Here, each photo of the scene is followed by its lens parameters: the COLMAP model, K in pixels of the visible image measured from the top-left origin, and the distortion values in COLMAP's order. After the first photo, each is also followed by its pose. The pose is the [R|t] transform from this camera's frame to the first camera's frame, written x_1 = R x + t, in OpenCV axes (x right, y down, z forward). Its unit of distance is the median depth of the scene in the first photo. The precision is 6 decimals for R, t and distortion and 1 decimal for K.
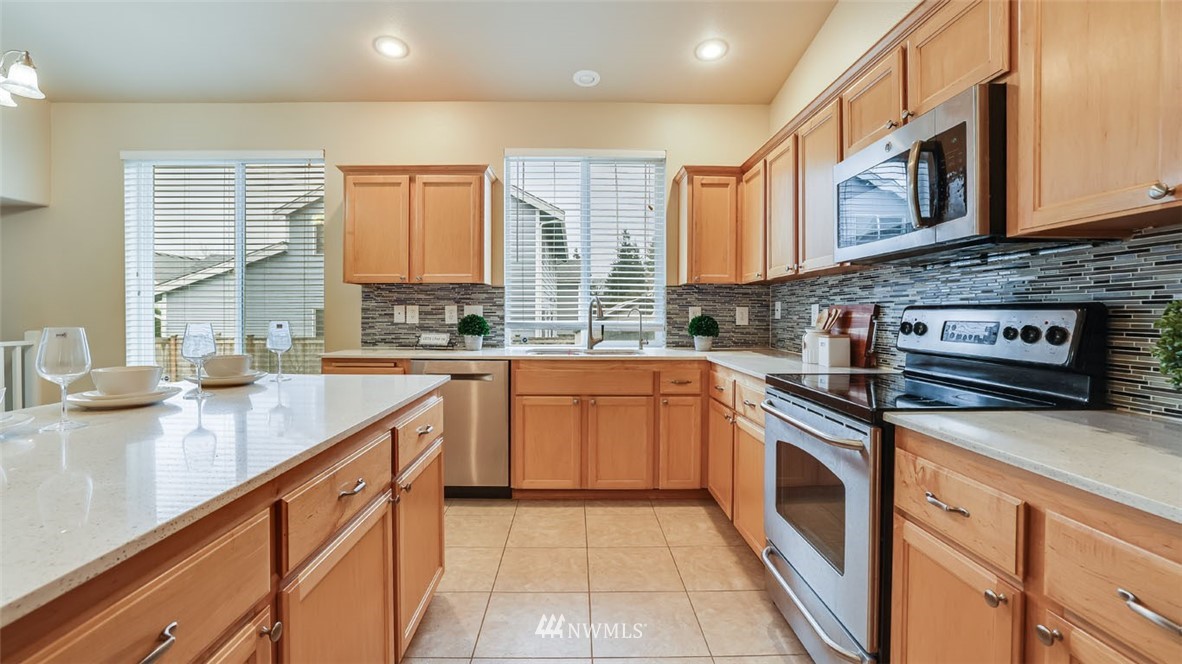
lens RADIAL K [[511.6, 0, 583.6], [0, 511.6, 322.1], [0, 0, 1]] dist [-0.045426, 0.016658]
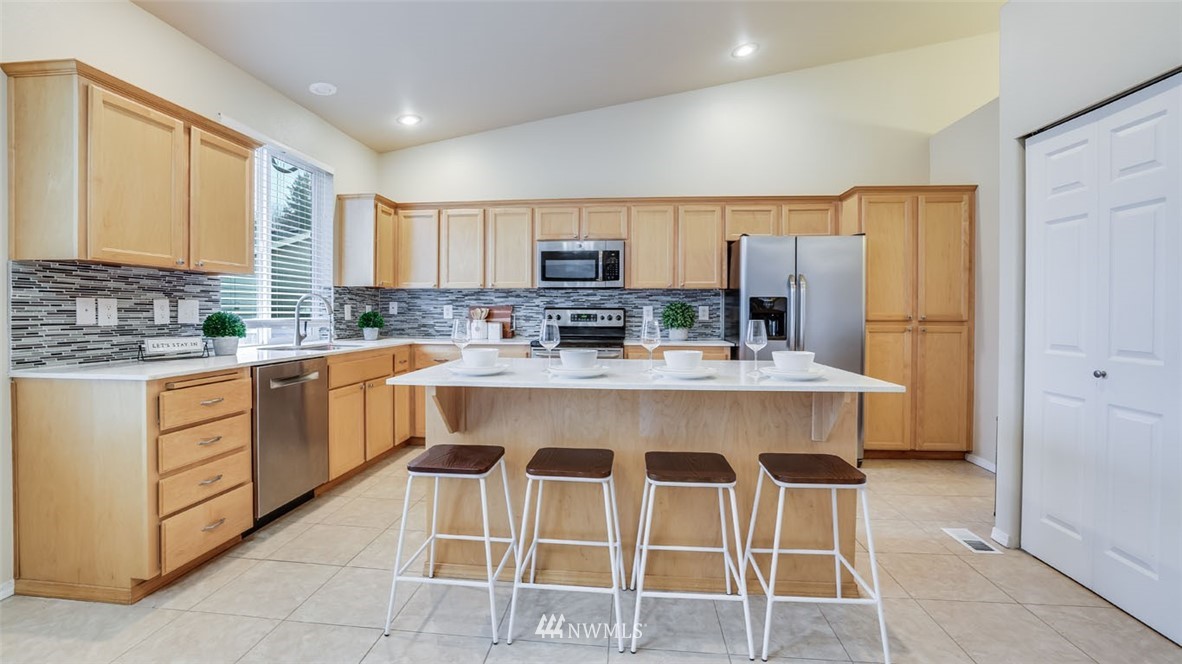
lens RADIAL K [[505.6, 0, 581.0], [0, 505.6, 317.7], [0, 0, 1]] dist [-0.048311, 0.017259]
pose [[0.119419, -0.014519, 0.992738, -0.940054], [0.013416, 0.999825, 0.013009, -0.008073], [-0.992753, 0.011765, 0.119593, 0.330301]]
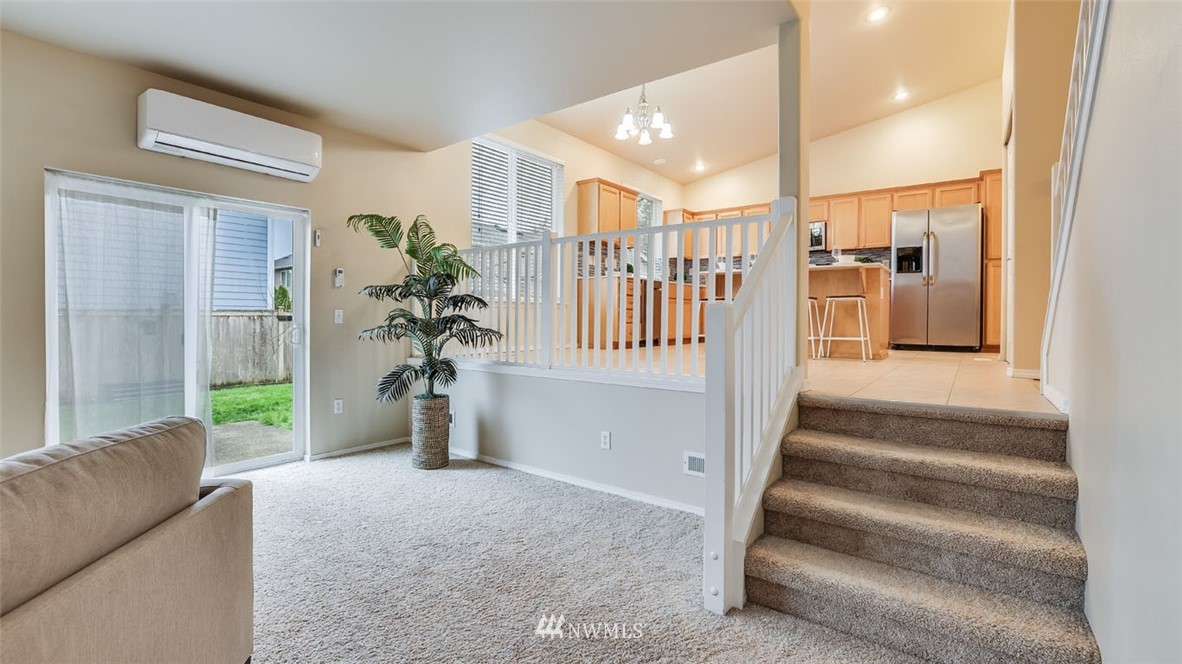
lens RADIAL K [[515.6, 0, 586.2], [0, 515.6, 318.0], [0, 0, 1]] dist [-0.046963, 0.016668]
pose [[0.621100, -0.001290, 0.783730, -1.921960], [0.009320, 0.999940, -0.005740, 0.214501], [-0.783676, 0.010869, 0.621075, -0.148450]]
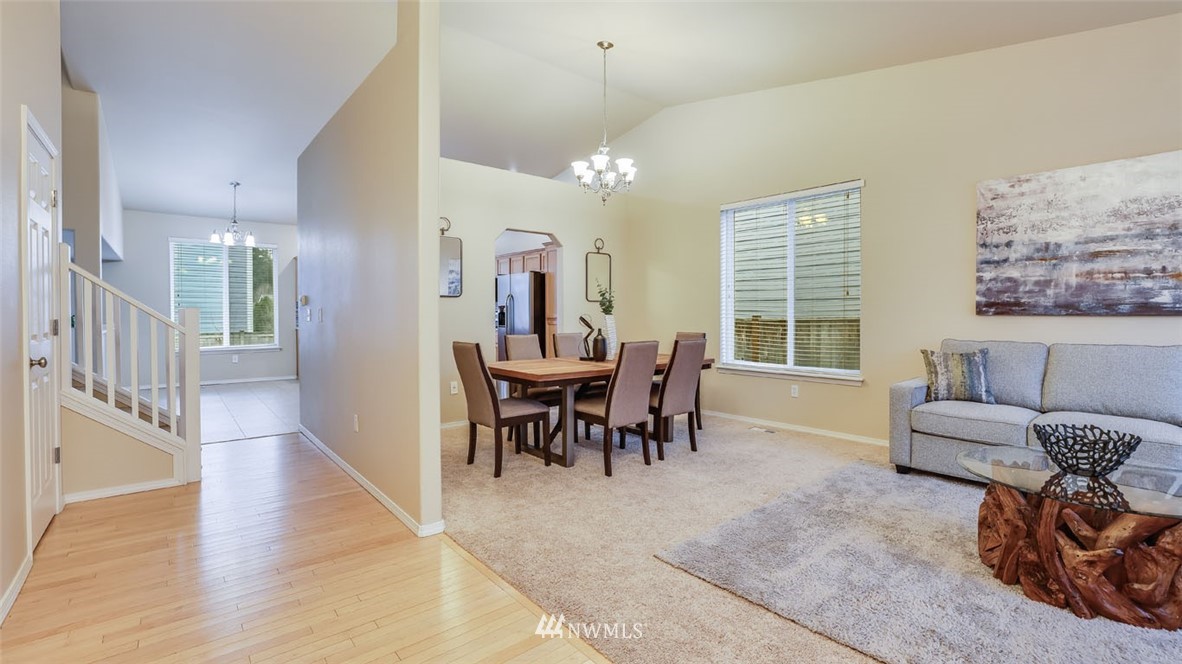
lens RADIAL K [[511.6, 0, 583.6], [0, 511.6, 322.1], [0, 0, 1]] dist [-0.045426, 0.016658]
pose [[0.778805, -0.014232, 0.627104, -0.922668], [0.012338, 0.999897, 0.007370, 0.023780], [-0.627145, 0.001997, 0.778900, -1.812248]]
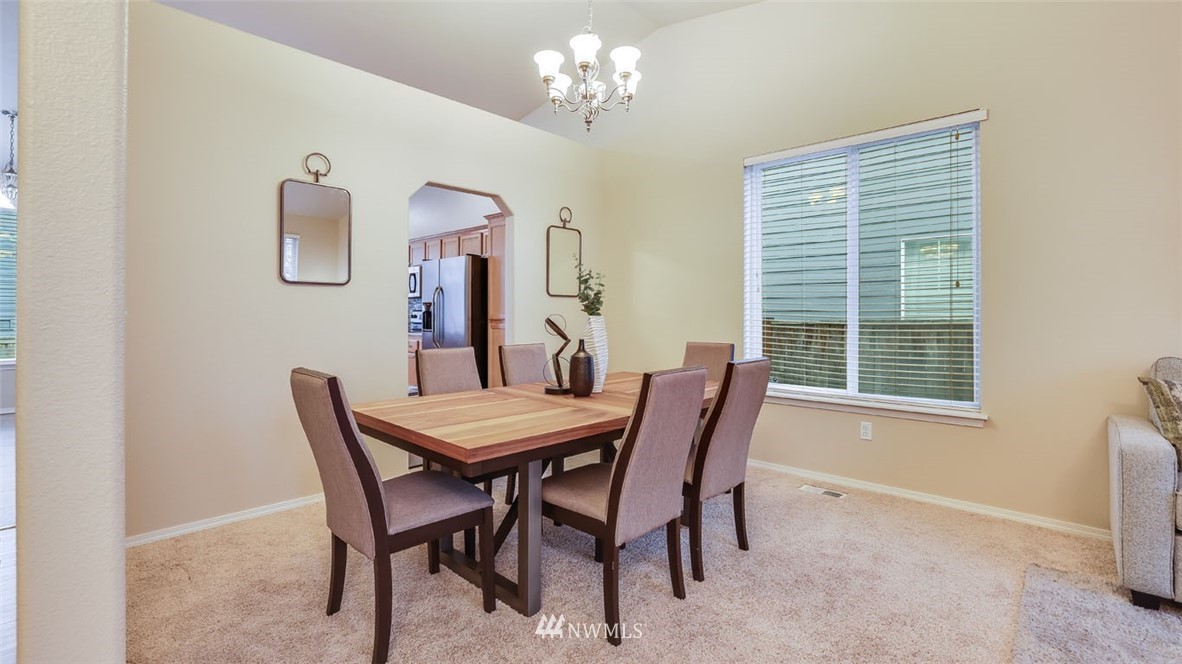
lens RADIAL K [[515.6, 0, 586.2], [0, 515.6, 318.0], [0, 0, 1]] dist [-0.046963, 0.016668]
pose [[0.704525, -0.005356, 0.709659, -0.618774], [0.008421, 0.999964, -0.000813, 0.019642], [-0.709629, 0.006549, 0.704545, -1.379546]]
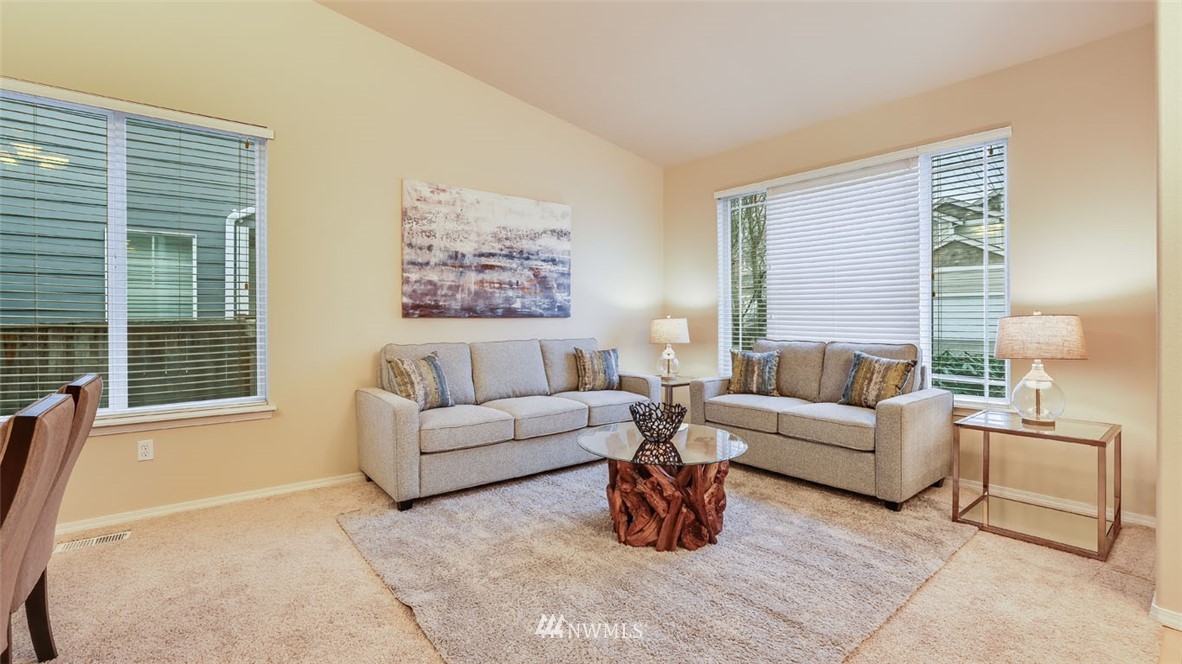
lens RADIAL K [[509.2, 0, 584.9], [0, 509.2, 320.8], [0, 0, 1]] dist [-0.056249, 0.023668]
pose [[-0.600280, -0.007499, 0.799755, -0.637492], [0.011287, 0.999777, 0.017846, 0.019568], [-0.799710, 0.019740, -0.600062, -1.170105]]
